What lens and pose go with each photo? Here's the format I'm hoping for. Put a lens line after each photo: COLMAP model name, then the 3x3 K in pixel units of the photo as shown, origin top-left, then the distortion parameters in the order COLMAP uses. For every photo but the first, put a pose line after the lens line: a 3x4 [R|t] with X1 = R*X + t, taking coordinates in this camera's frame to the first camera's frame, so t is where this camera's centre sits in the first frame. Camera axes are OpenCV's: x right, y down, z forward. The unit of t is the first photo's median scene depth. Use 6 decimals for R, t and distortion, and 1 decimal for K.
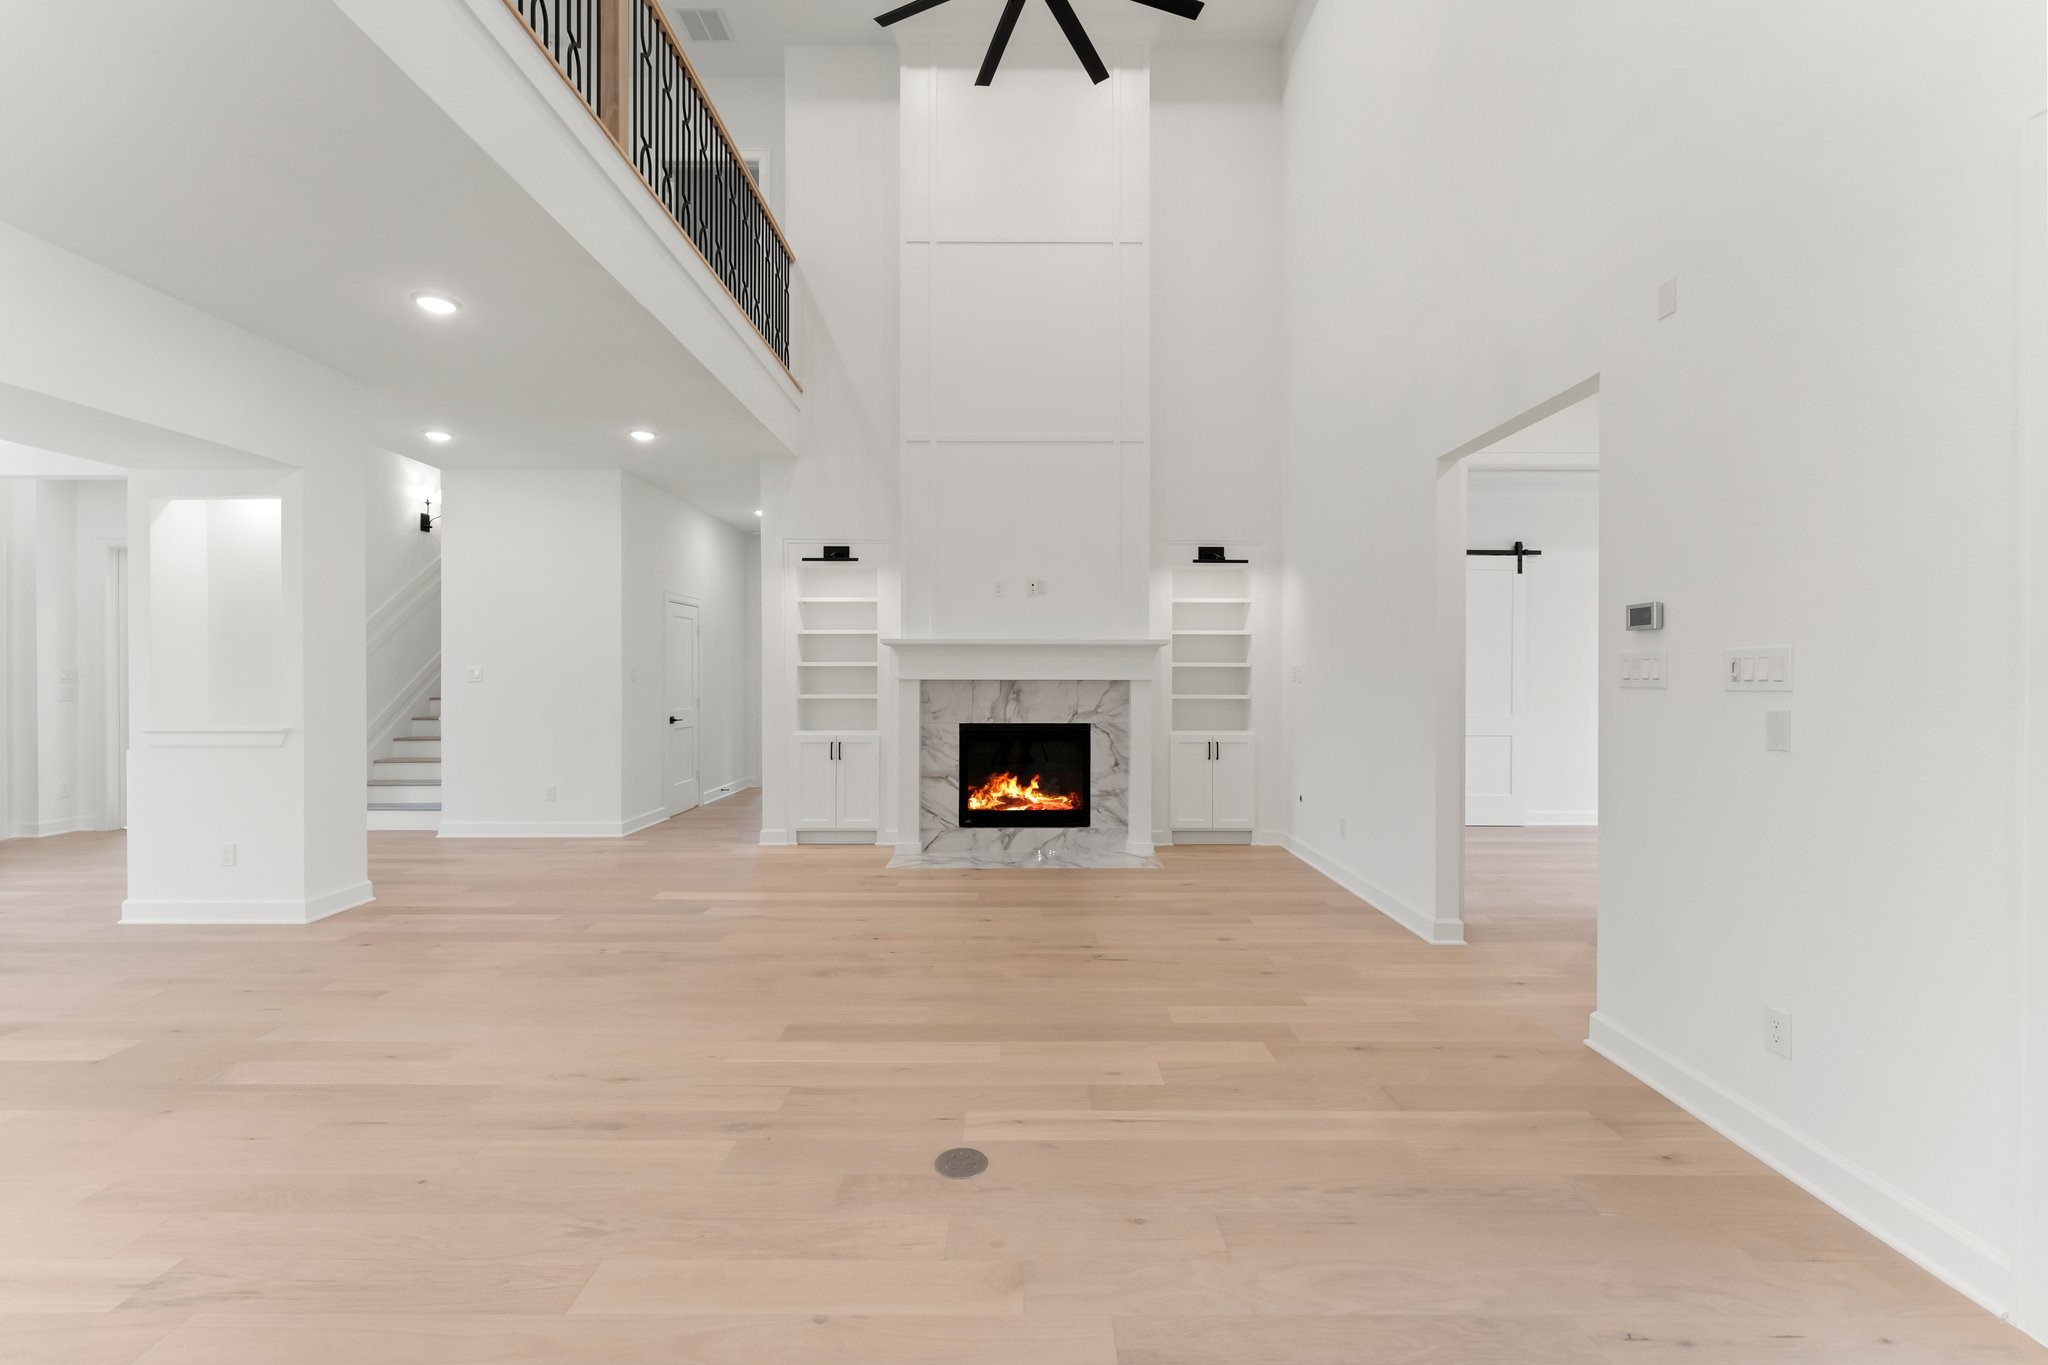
lens RADIAL K [[868.5, 0, 1014.3], [0, 868.5, 680.5], [0, 0, 1]] dist [-0.005044, 0.000573]
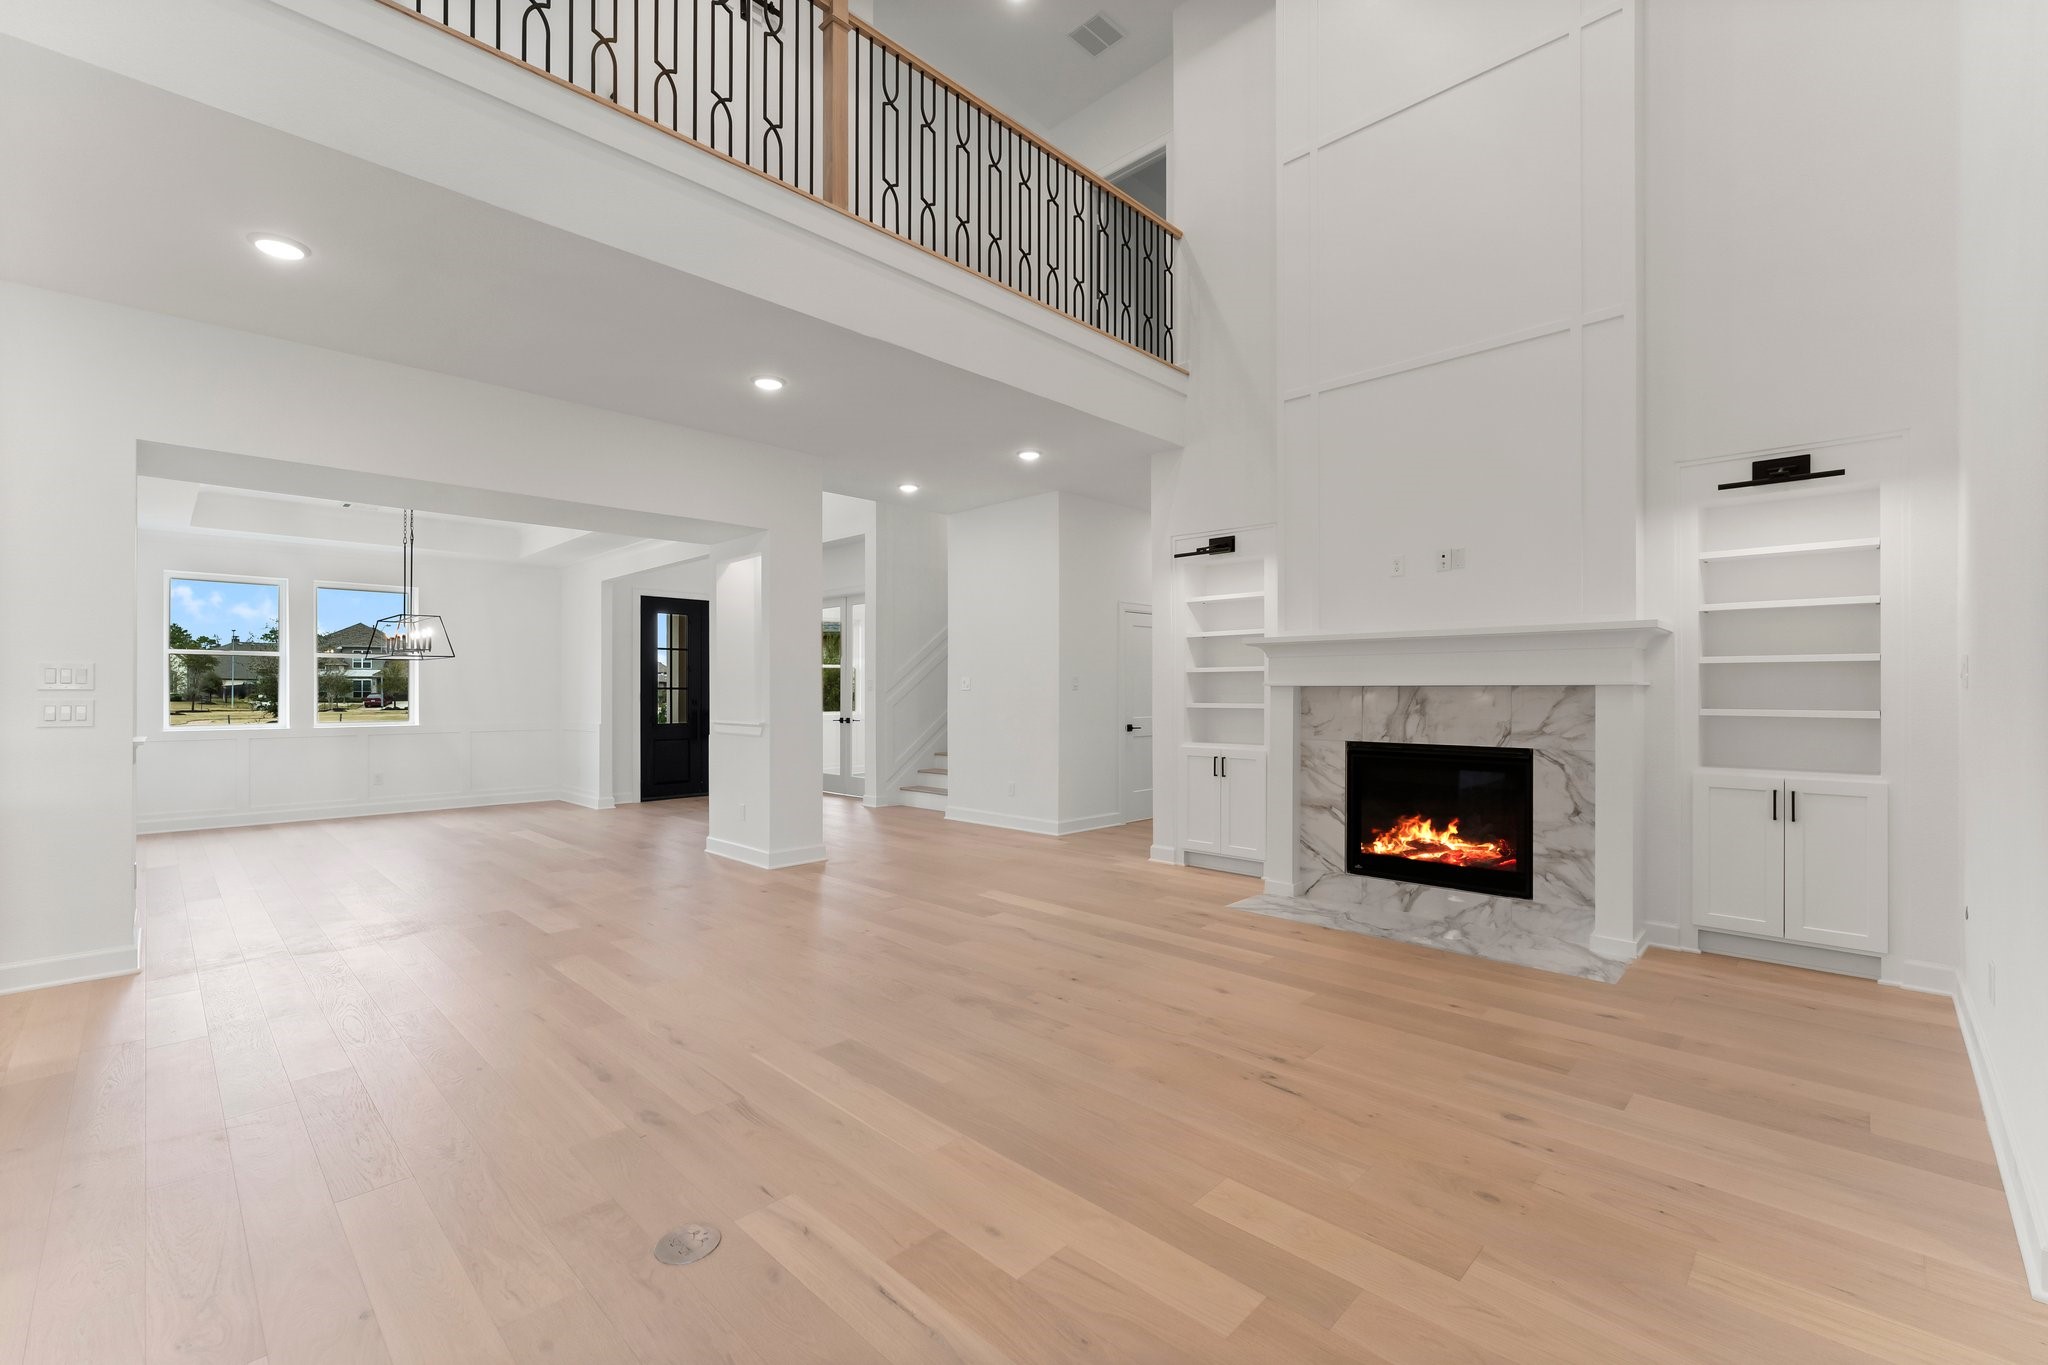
lens RADIAL K [[868.5, 0, 1017.5], [0, 868.5, 689.0], [0, 0, 1]] dist [-0.005044, 0.000573]
pose [[0.707953, -0.002128, -0.706256, 0.283055], [-0.001216, 0.999990, -0.004232, 0.005701], [0.706258, 0.003855, 0.707944, 0.229564]]
